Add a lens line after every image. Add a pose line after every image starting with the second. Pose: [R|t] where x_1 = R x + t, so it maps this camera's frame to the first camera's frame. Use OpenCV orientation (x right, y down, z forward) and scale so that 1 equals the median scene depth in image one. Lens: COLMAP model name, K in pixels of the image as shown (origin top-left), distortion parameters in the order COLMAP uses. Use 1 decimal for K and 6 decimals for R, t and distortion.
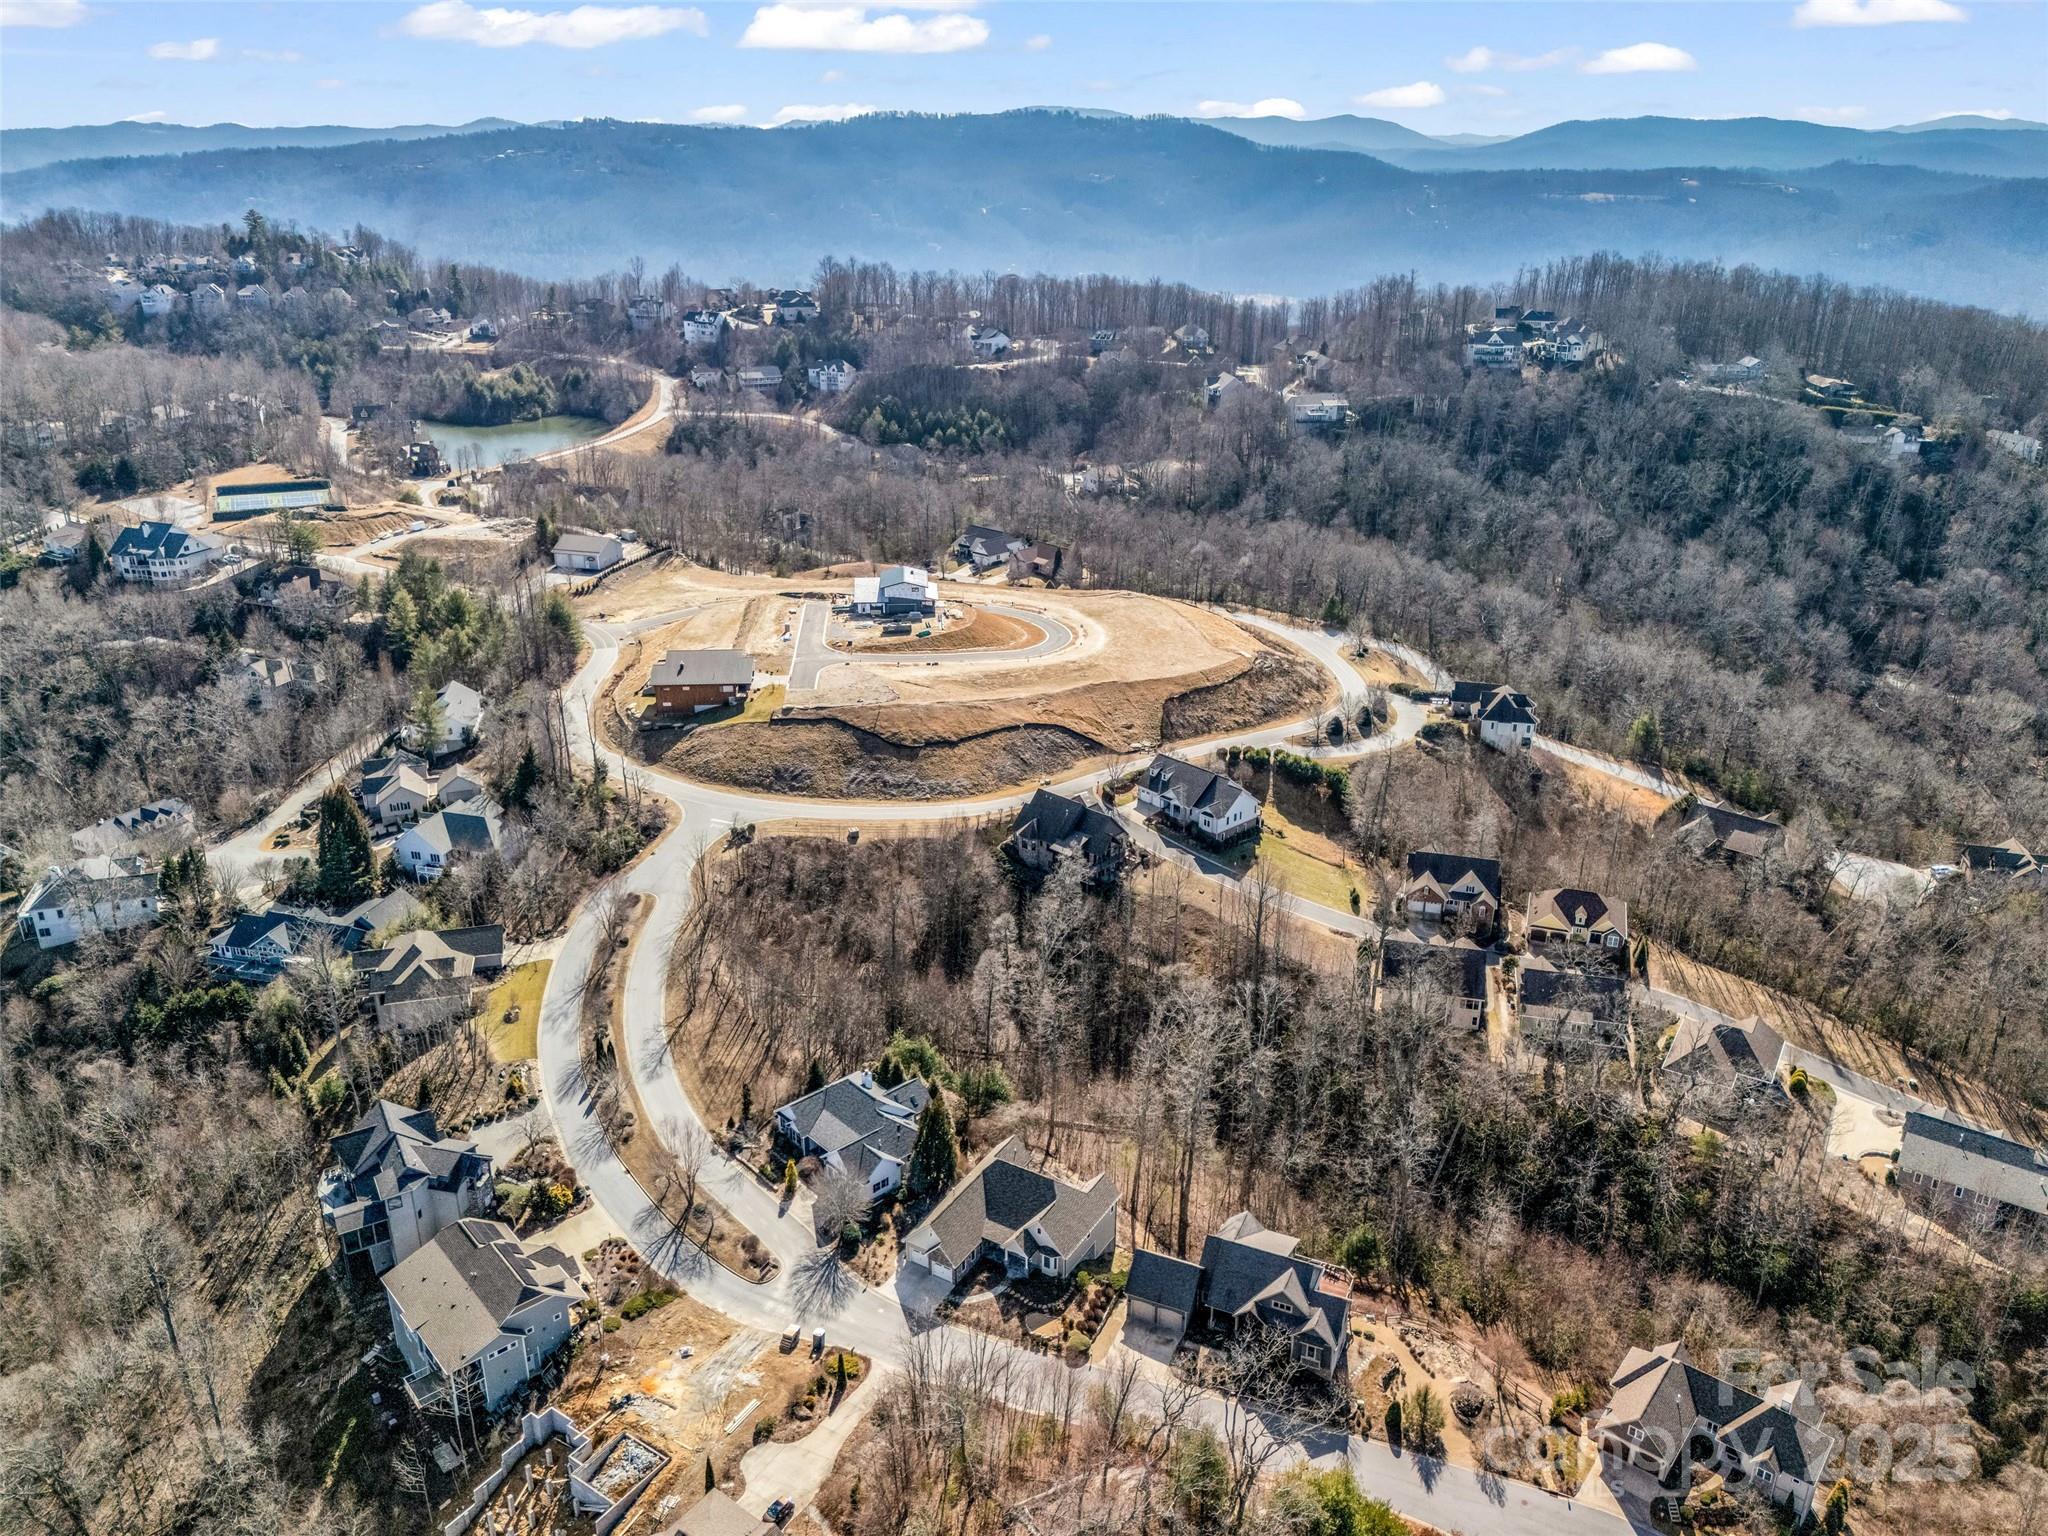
lens RADIAL K [[1511.5, 0, 1038.7], [0, 1511.5, 762.8], [0, 0, 1]] dist [0.101307, -0.135268]
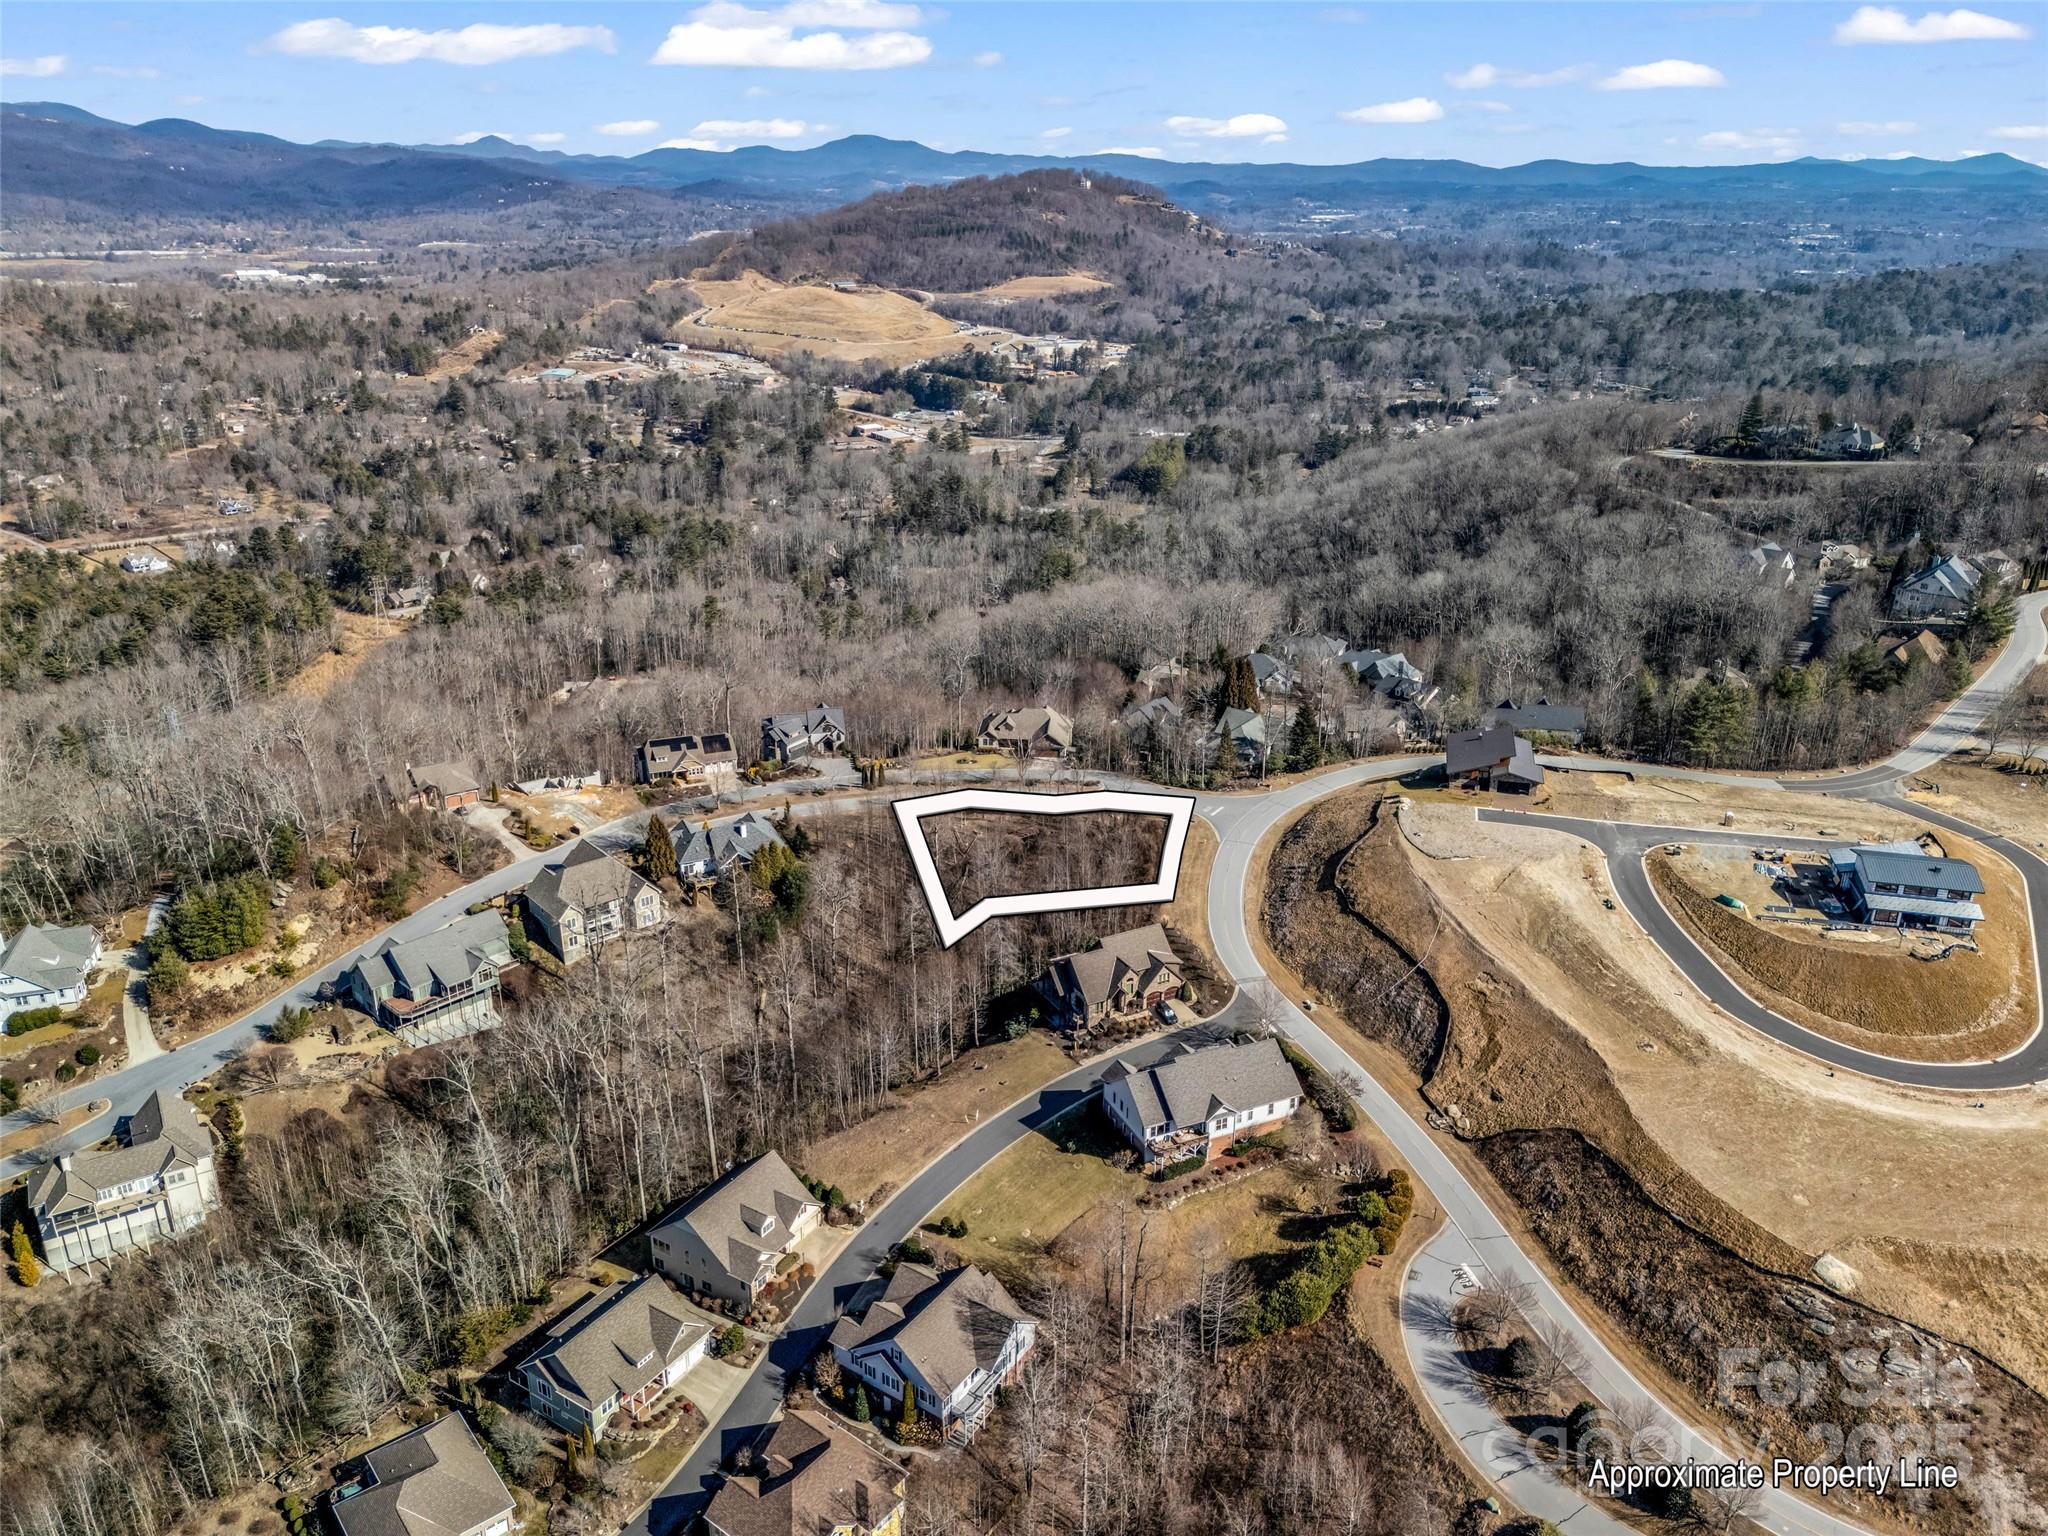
lens RADIAL K [[1512.6, 0, 1037.2], [0, 1512.6, 775.2], [0, 0, 1]] dist [0.075849, -0.065270]
pose [[-0.318585, 0.350628, -0.880661, 0.671662], [-0.362552, 0.813353, 0.454986, -0.373638], [0.875819, 0.464237, -0.132001, 0.940295]]
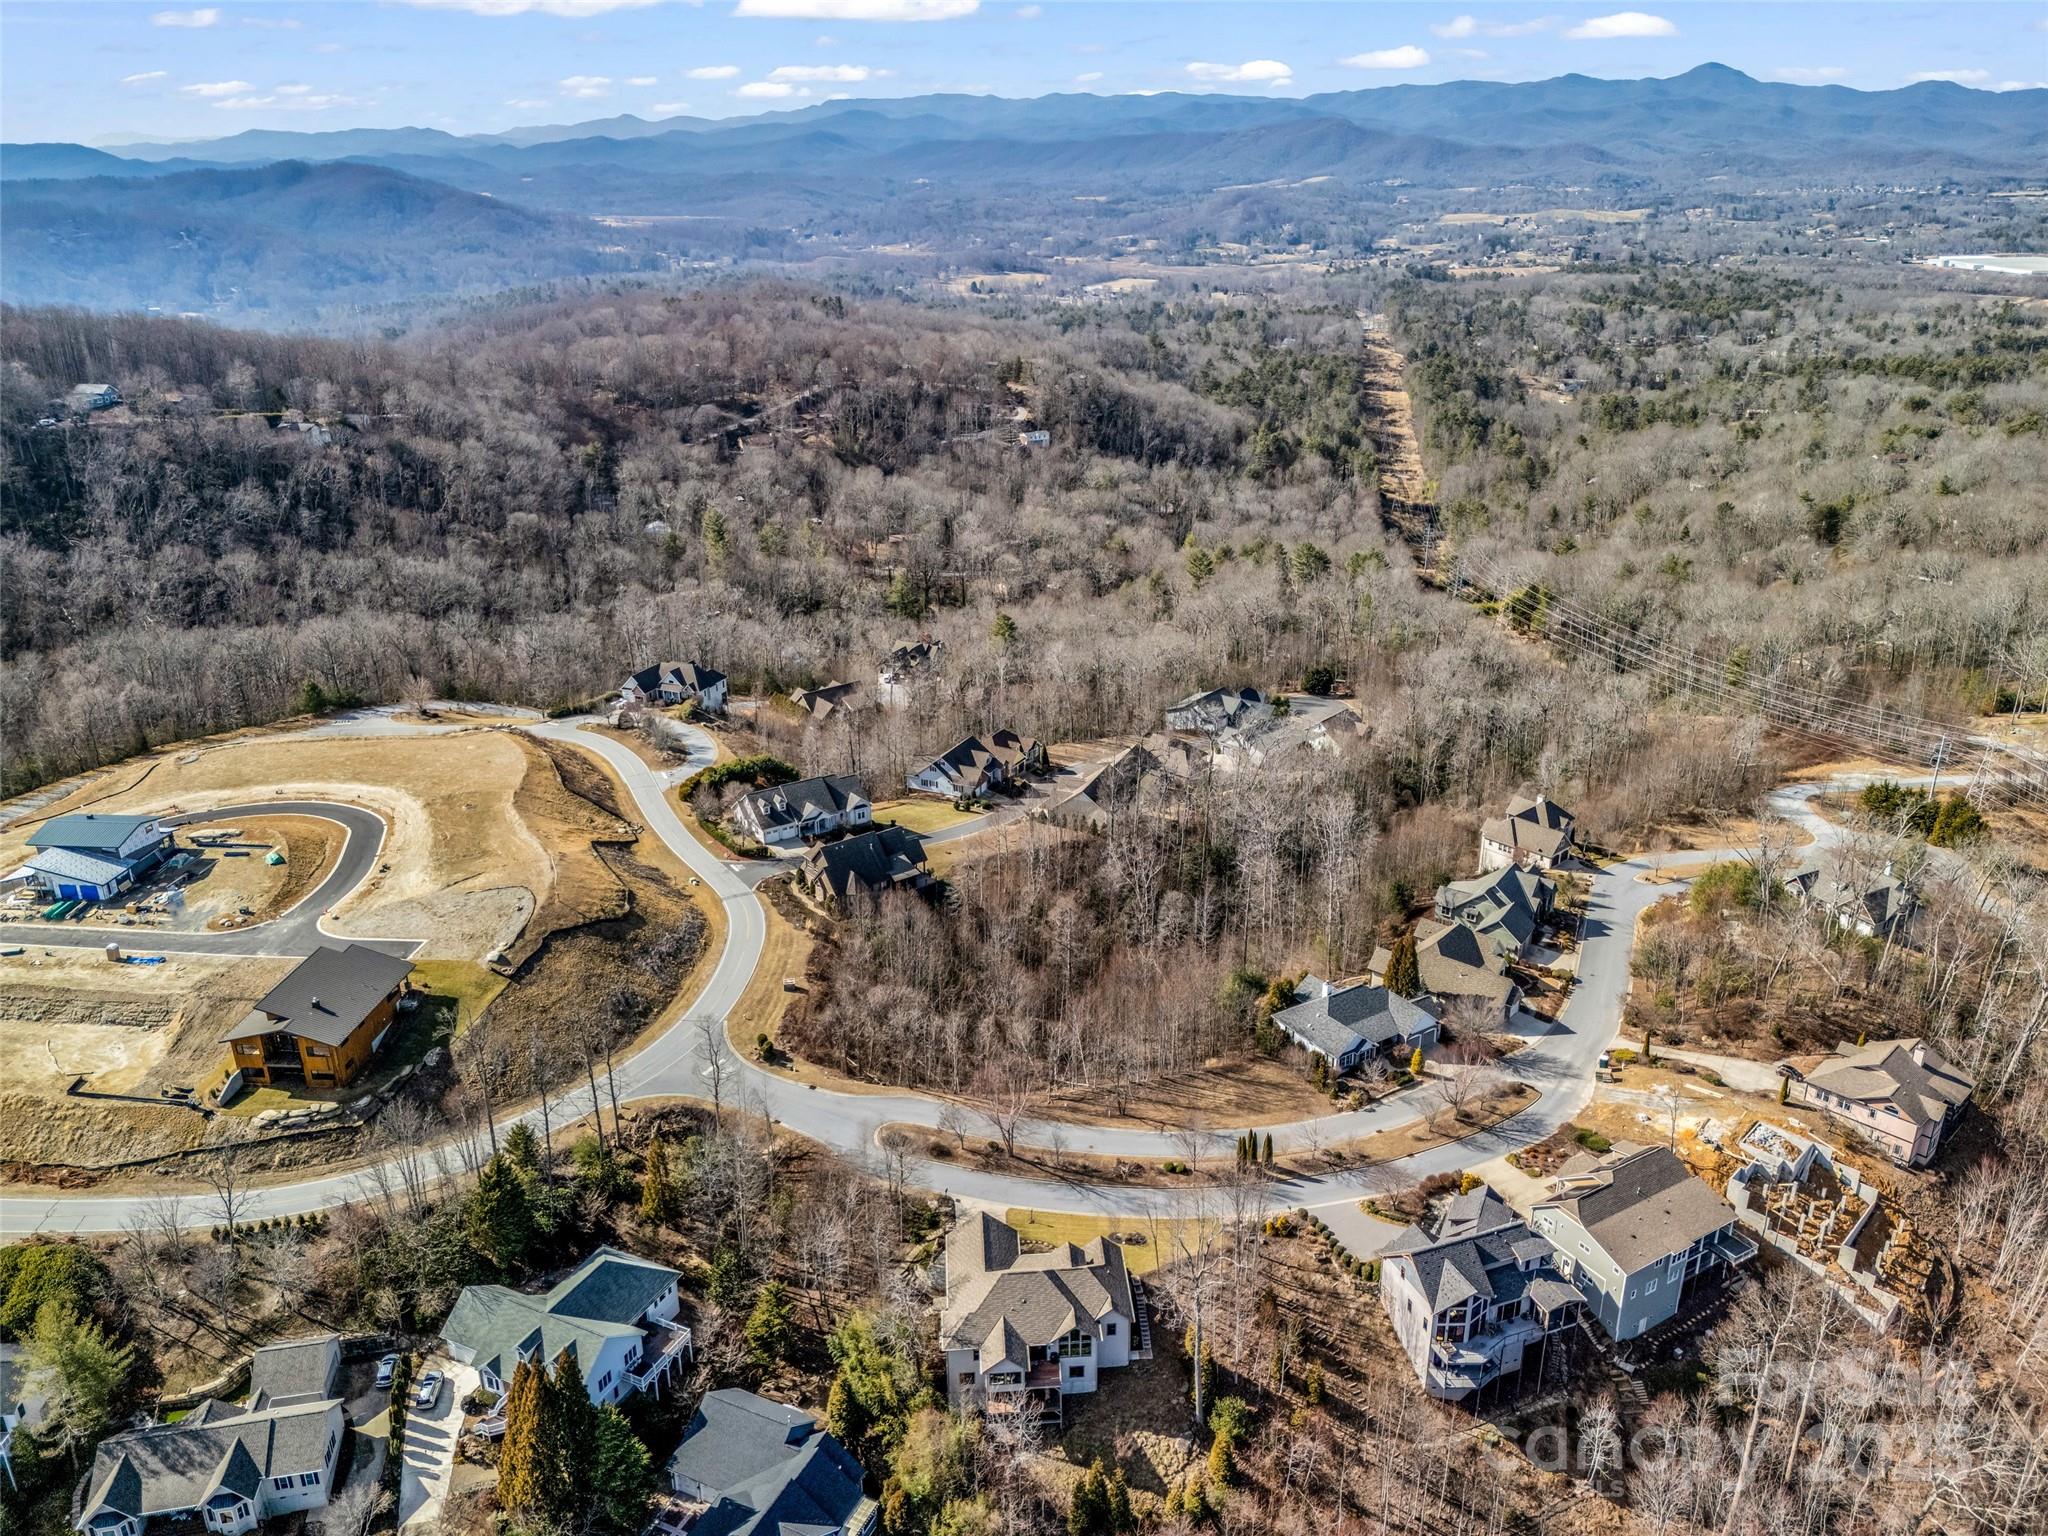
lens RADIAL K [[1460.8, 0, 1029.2], [0, 1460.8, 810.3], [0, 0, 1]] dist [0.131852, -0.138305]
pose [[0.176595, -0.398448, 0.900030, -0.714876], [0.380613, 0.870913, 0.310878, -0.215368], [-0.907716, 0.287664, 0.305453, 0.562479]]
